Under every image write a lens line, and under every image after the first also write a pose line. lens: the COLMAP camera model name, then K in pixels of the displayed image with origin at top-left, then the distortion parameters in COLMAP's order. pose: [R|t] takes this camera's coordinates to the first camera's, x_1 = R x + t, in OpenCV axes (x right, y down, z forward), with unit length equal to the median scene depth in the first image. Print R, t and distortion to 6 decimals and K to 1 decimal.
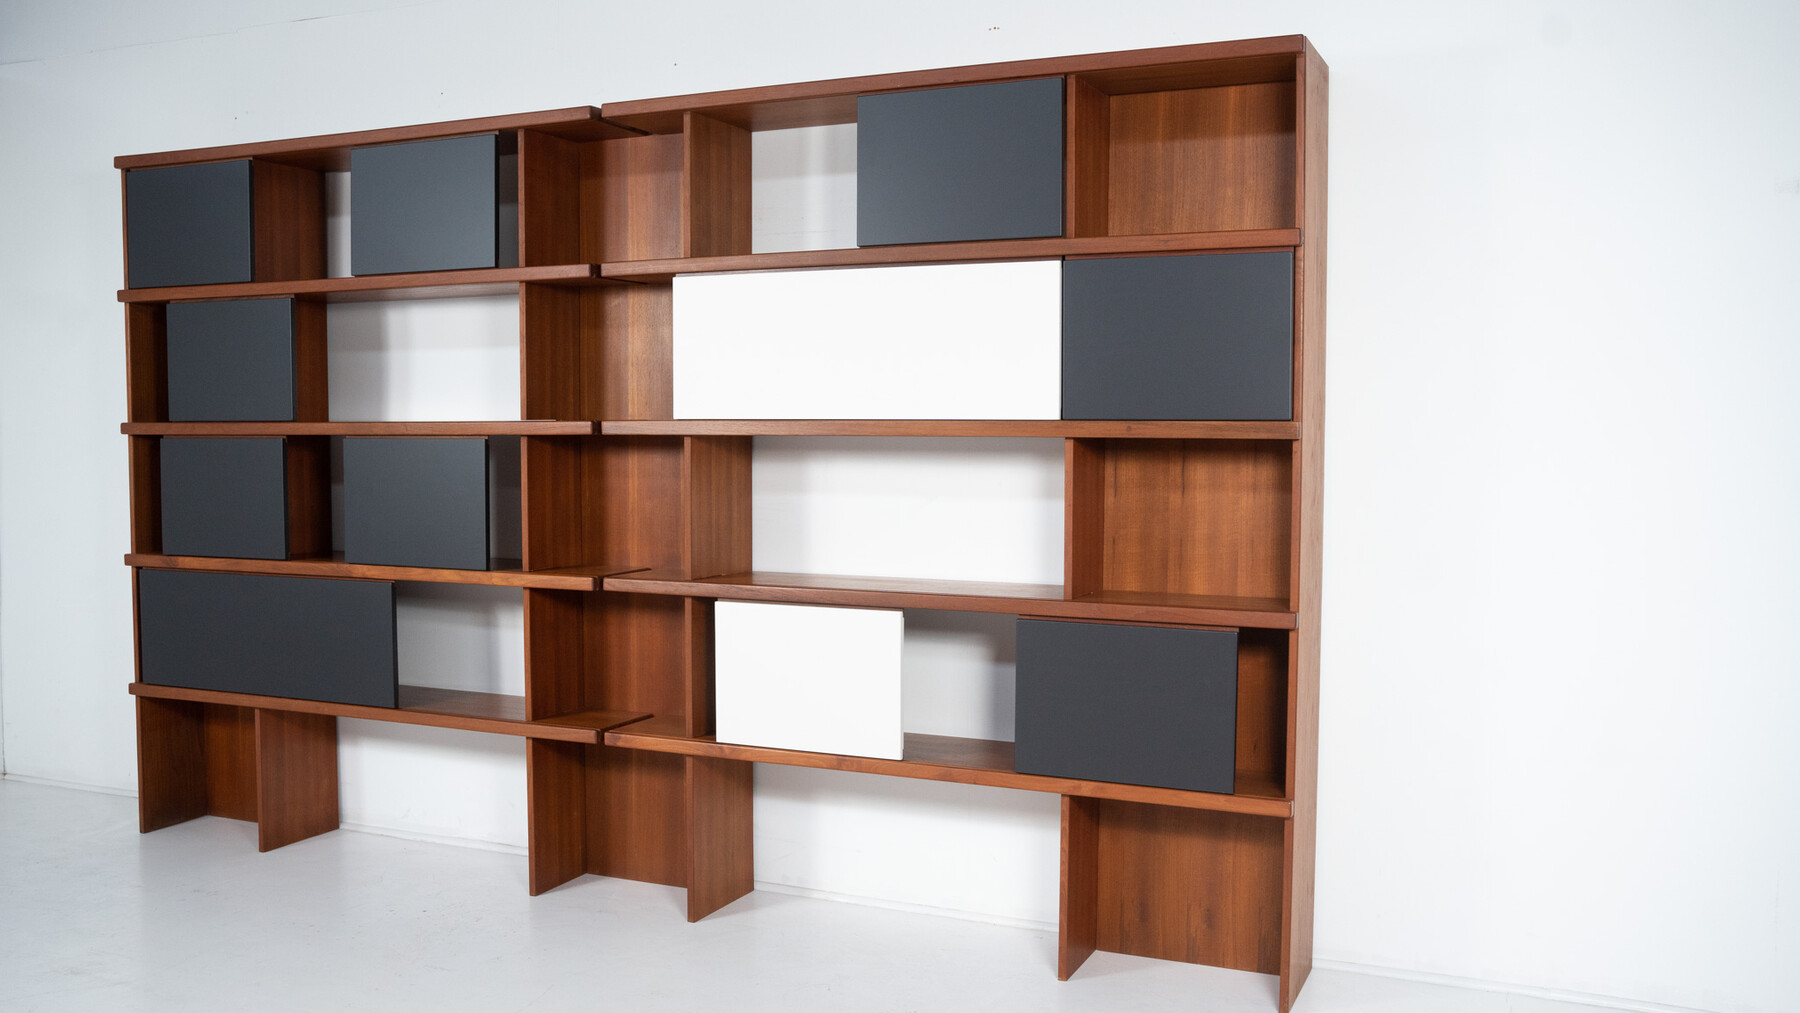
lens RADIAL K [[1543.1, 0, 900.0], [0, 1543.1, 506.5], [0, 0, 1]] dist [-0.120685, 0.179393]
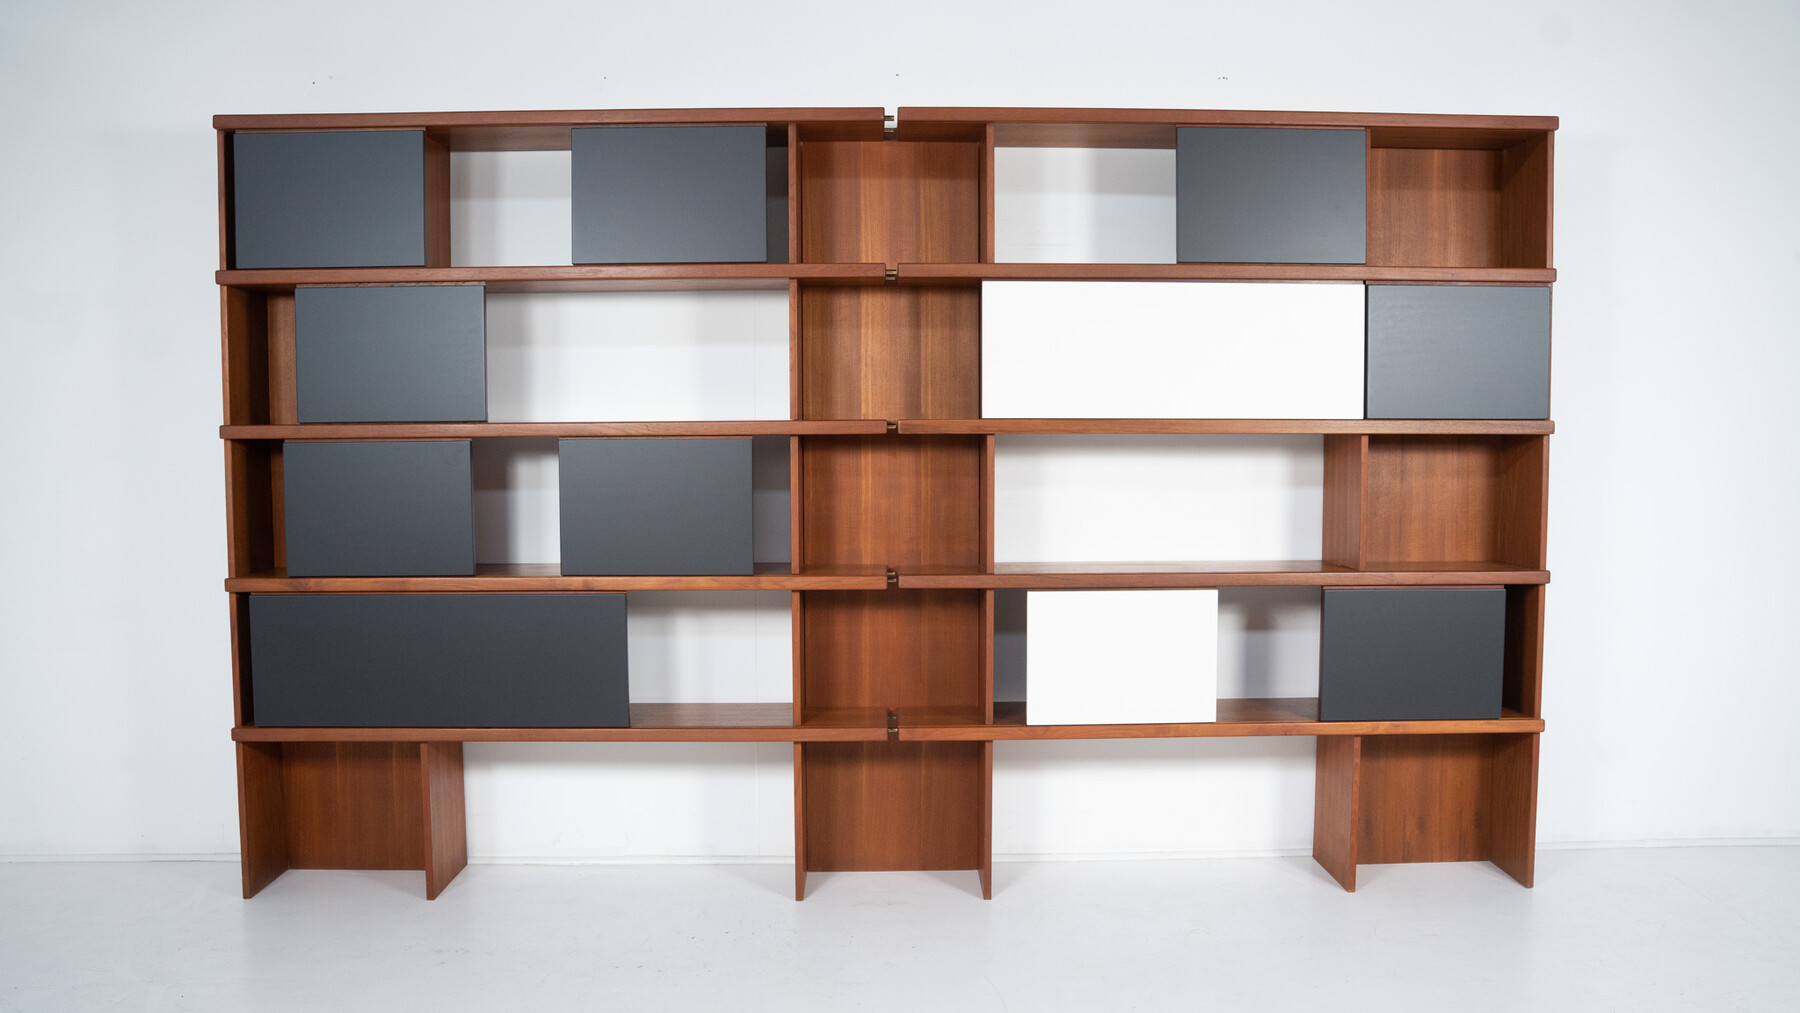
lens RADIAL K [[1353.1, 0, 900.0], [0, 1353.1, 506.5], [0, 0, 1]] dist [-0.113081, 0.007687]
pose [[0.905354, -0.029508, 0.423631, -0.549324], [0.026629, 0.999565, 0.012715, -0.009940], [-0.423822, -0.000231, 0.905746, 0.187181]]
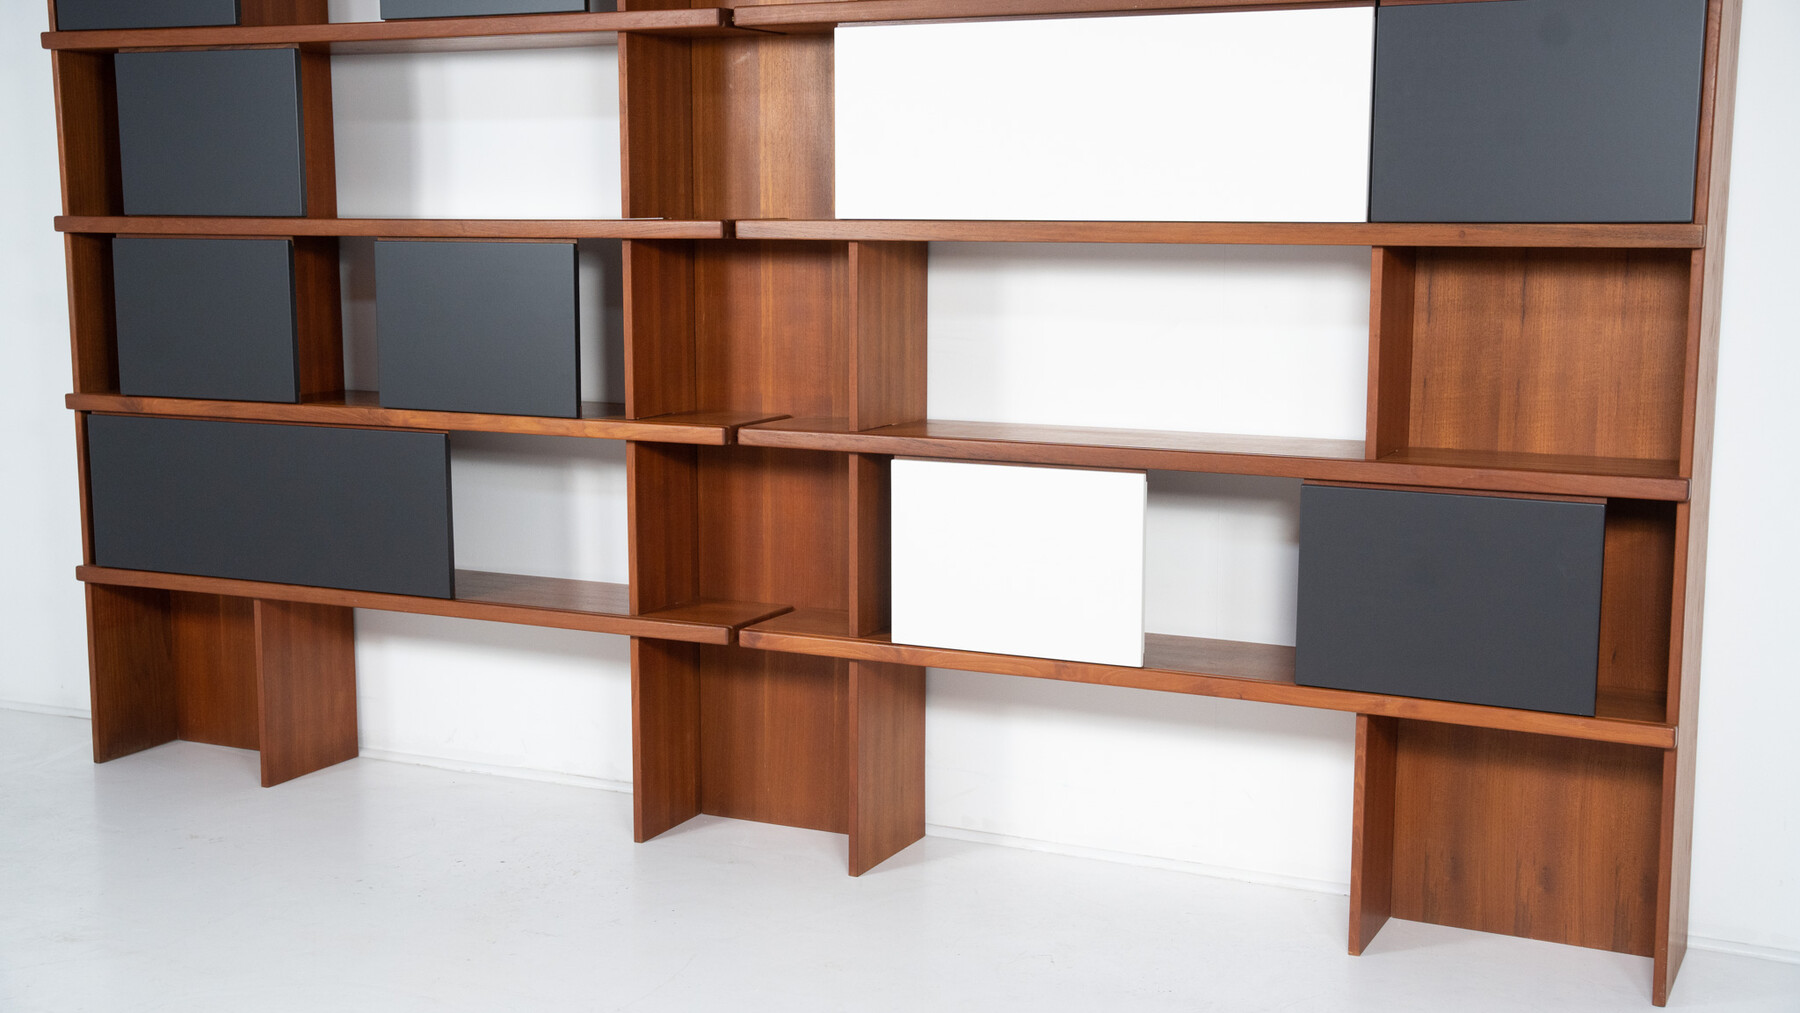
lens RADIAL K [[2142.8, 0, 900.0], [0, 2142.8, 506.5], [0, 0, 1]] dist [-0.009027, 0.287802]
pose [[0.999434, 0.004466, -0.033355, -0.074943], [-0.001548, 0.996208, 0.086994, -0.007157], [0.033617, -0.086893, 0.995650, -0.055858]]
